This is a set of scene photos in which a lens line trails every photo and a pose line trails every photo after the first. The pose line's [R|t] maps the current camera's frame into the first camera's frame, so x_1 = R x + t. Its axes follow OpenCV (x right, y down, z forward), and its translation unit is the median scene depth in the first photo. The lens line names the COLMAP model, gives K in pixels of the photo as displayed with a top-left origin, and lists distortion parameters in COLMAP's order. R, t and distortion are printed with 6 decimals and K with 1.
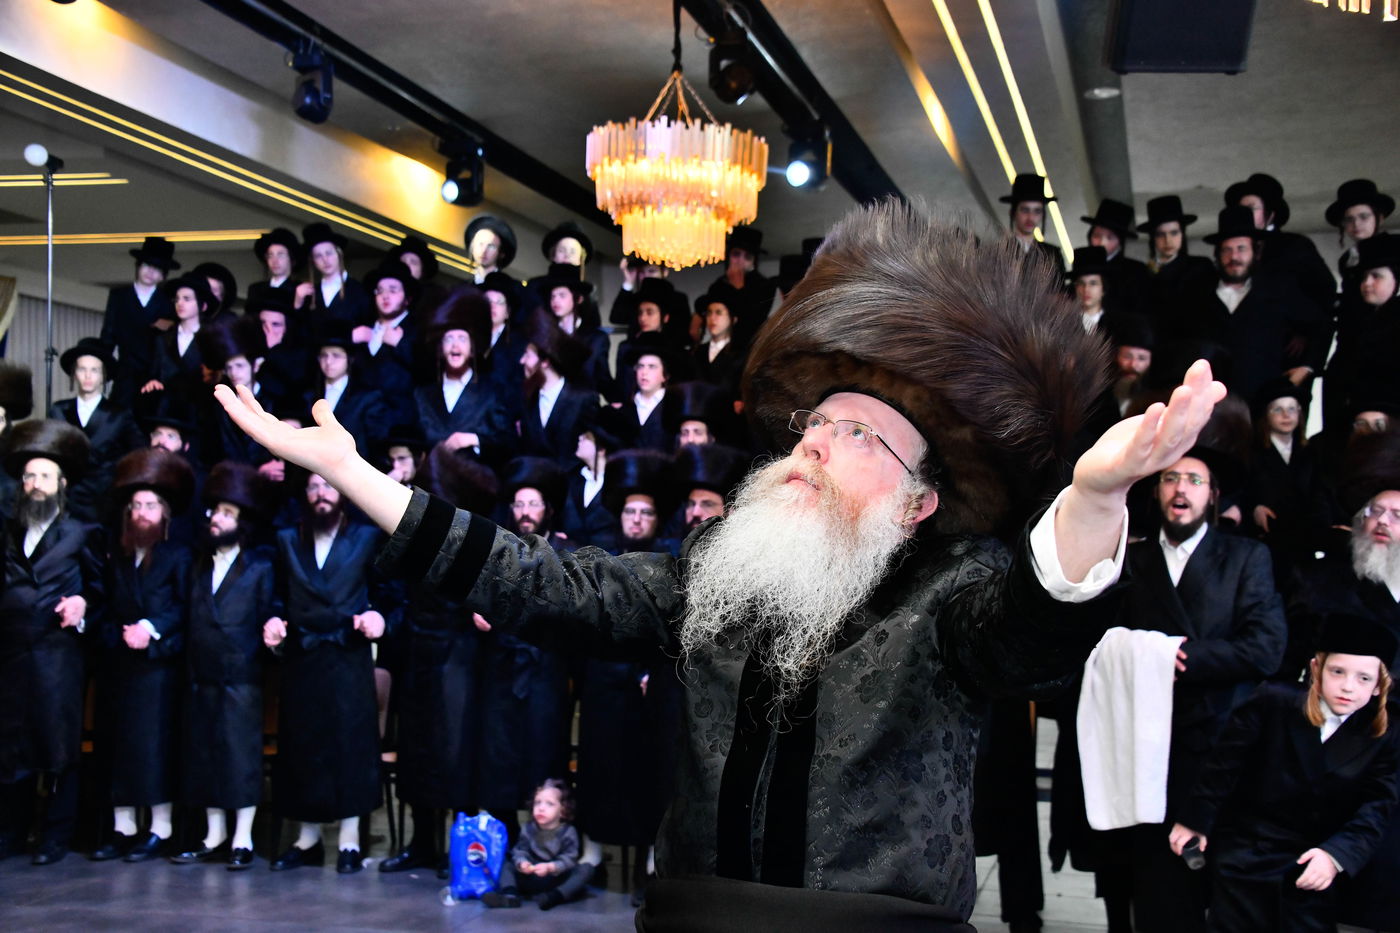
lens RADIAL K [[1630.9, 0, 694.5], [0, 1630.9, 483.9], [0, 0, 1]] dist [0.155332, 0.000000]
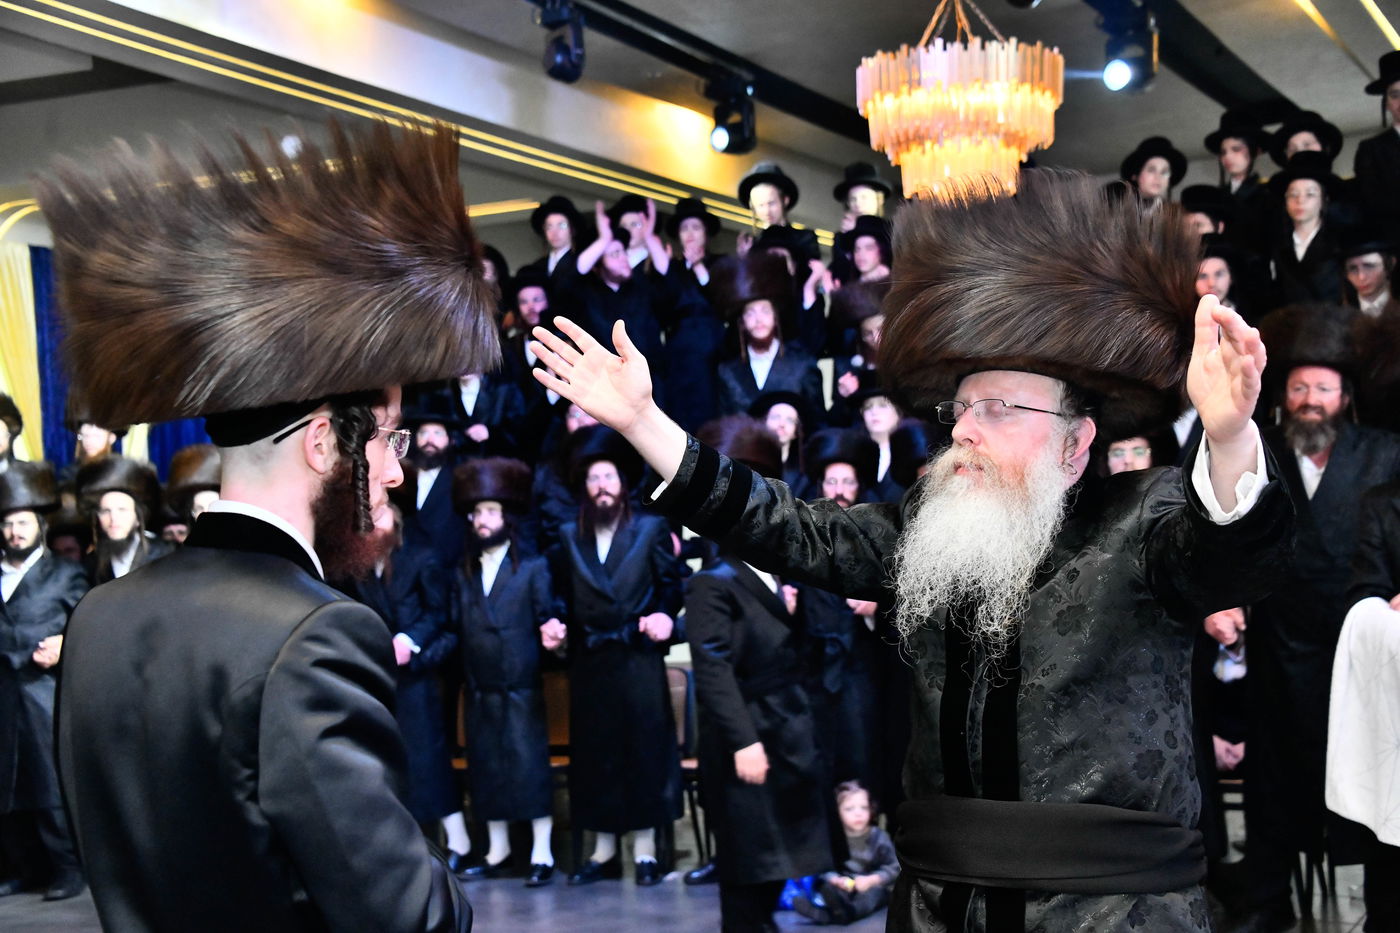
lens RADIAL K [[1981.5, 0, 699.9], [0, 1981.5, 482.0], [0, 0, 1]] dist [0.358770, 0.000000]
pose [[0.982000, -0.062517, -0.178237, 0.034544], [0.064503, 0.997903, 0.005364, 0.002710], [0.177528, -0.016764, 0.983973, -0.111091]]
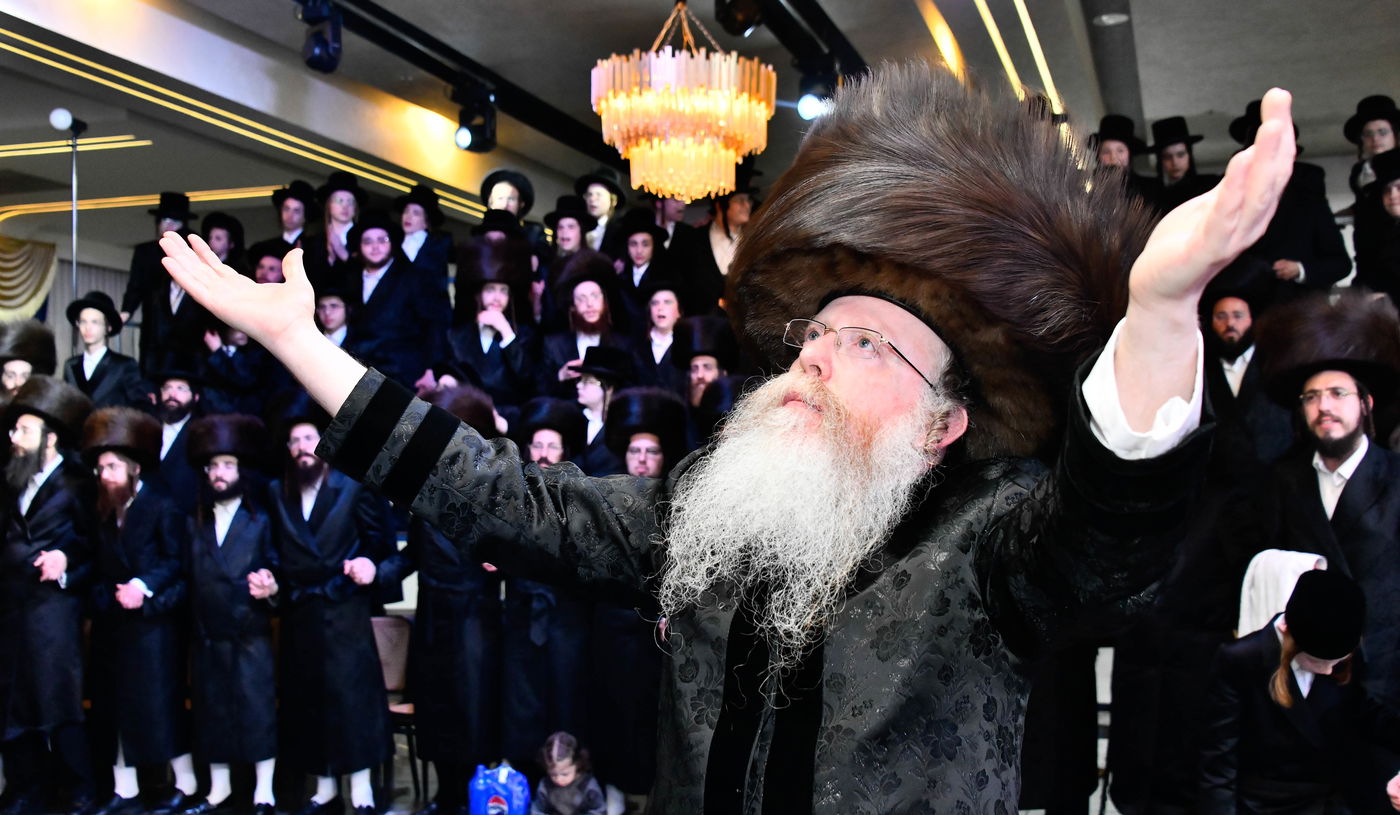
lens RADIAL K [[1576.2, 0, 687.3], [0, 1576.2, 386.7], [0, 0, 1]] dist [0.046979, 0.000000]
pose [[0.999252, -0.030467, -0.023827, 0.008974], [0.029873, 0.999244, -0.024897, 0.002845], [0.024567, 0.024167, 0.999406, 0.062420]]
